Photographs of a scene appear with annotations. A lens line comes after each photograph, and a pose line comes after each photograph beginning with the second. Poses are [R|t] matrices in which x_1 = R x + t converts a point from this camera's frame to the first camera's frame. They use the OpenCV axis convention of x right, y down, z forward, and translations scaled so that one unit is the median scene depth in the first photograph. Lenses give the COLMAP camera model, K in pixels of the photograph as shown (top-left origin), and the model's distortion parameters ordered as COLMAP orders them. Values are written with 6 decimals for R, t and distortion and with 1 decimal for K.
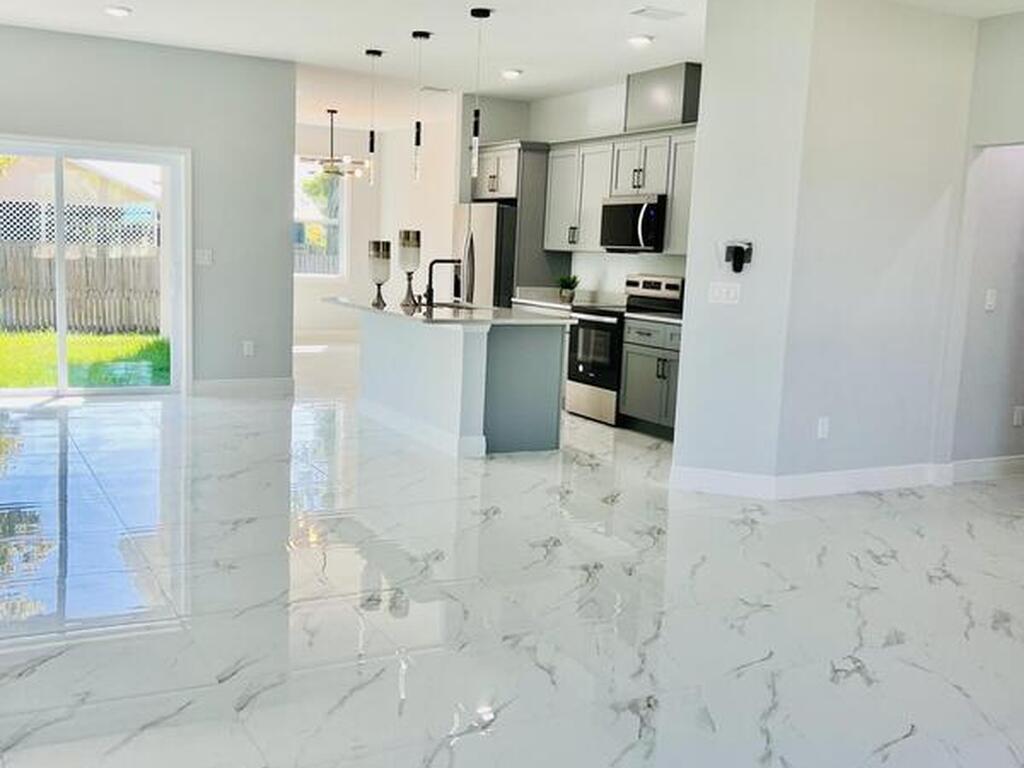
lens RADIAL K [[1008.6, 0, 518.9], [0, 1008.6, 429.0], [0, 0, 1]] dist [0.005107, 0.000000]
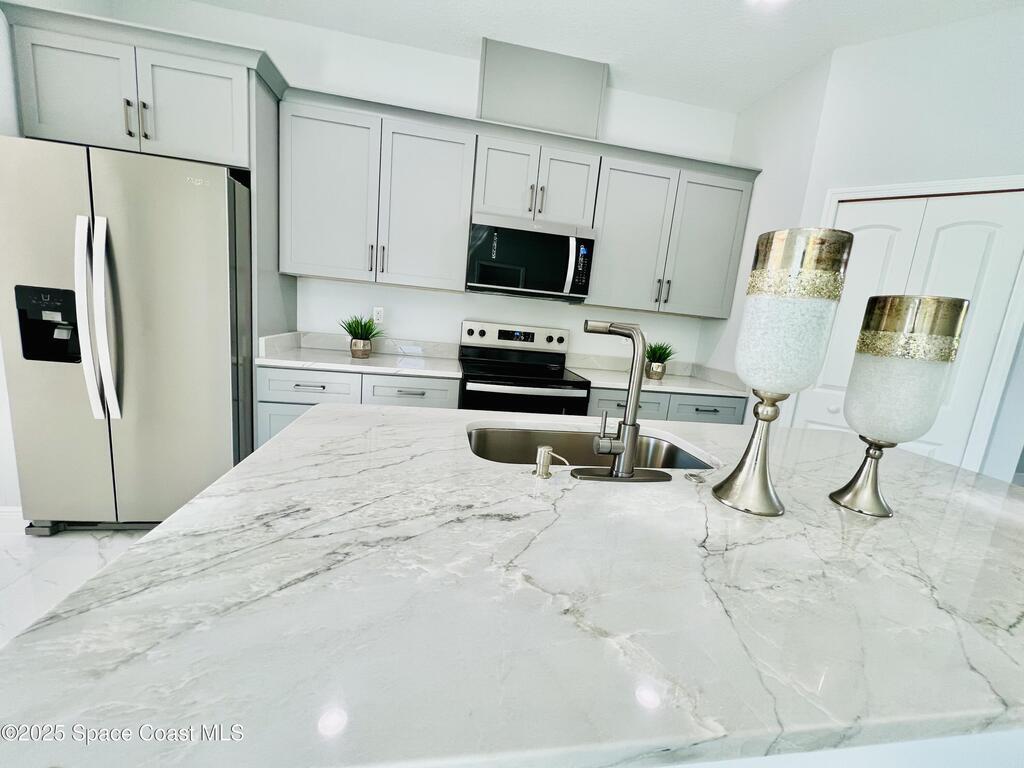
lens RADIAL K [[409.4, 0, 512.0], [0, 409.4, 387.6], [0, 0, 1]] dist [-0.002051, 0.000475]
pose [[0.340885, -0.180909, 0.922534, -0.189355], [0.085831, 0.983200, 0.161090, -0.154354], [-0.936178, 0.024269, 0.350686, 0.879837]]
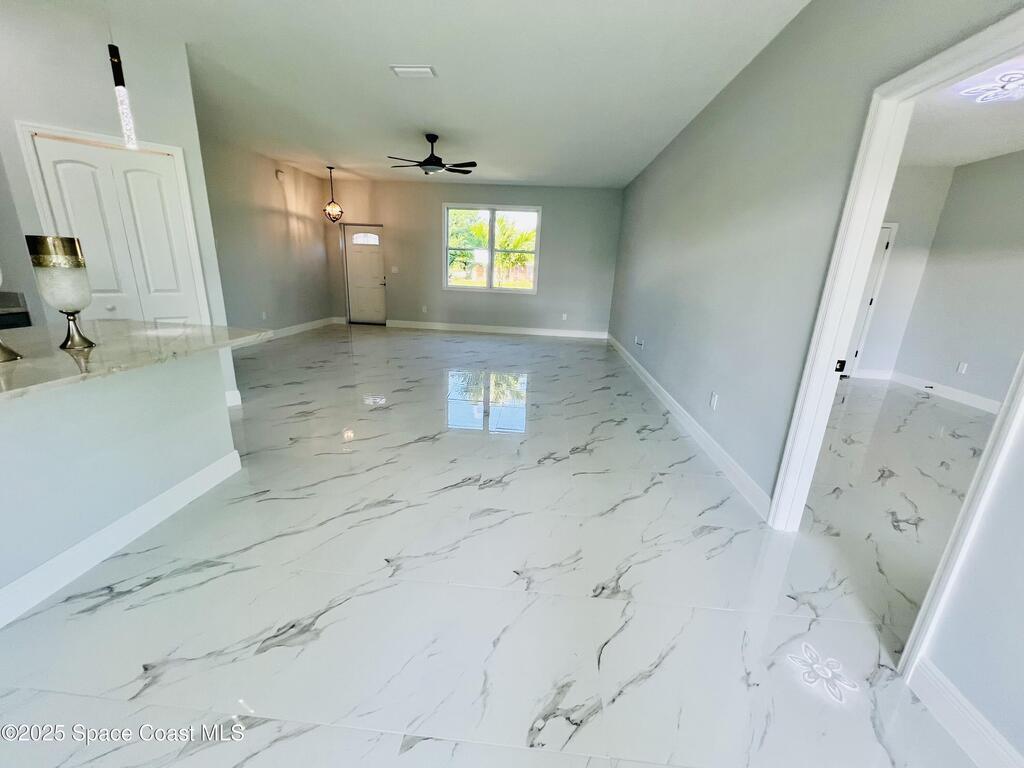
lens RADIAL K [[410.6, 0, 511.5], [0, 410.6, 386.5], [0, 0, 1]] dist [-0.001467, -0.000108]
pose [[-0.830459, -0.235058, 0.505060, -0.365411], [0.013861, 0.897621, 0.440549, -0.170704], [-0.556908, 0.372859, -0.742179, 0.872881]]
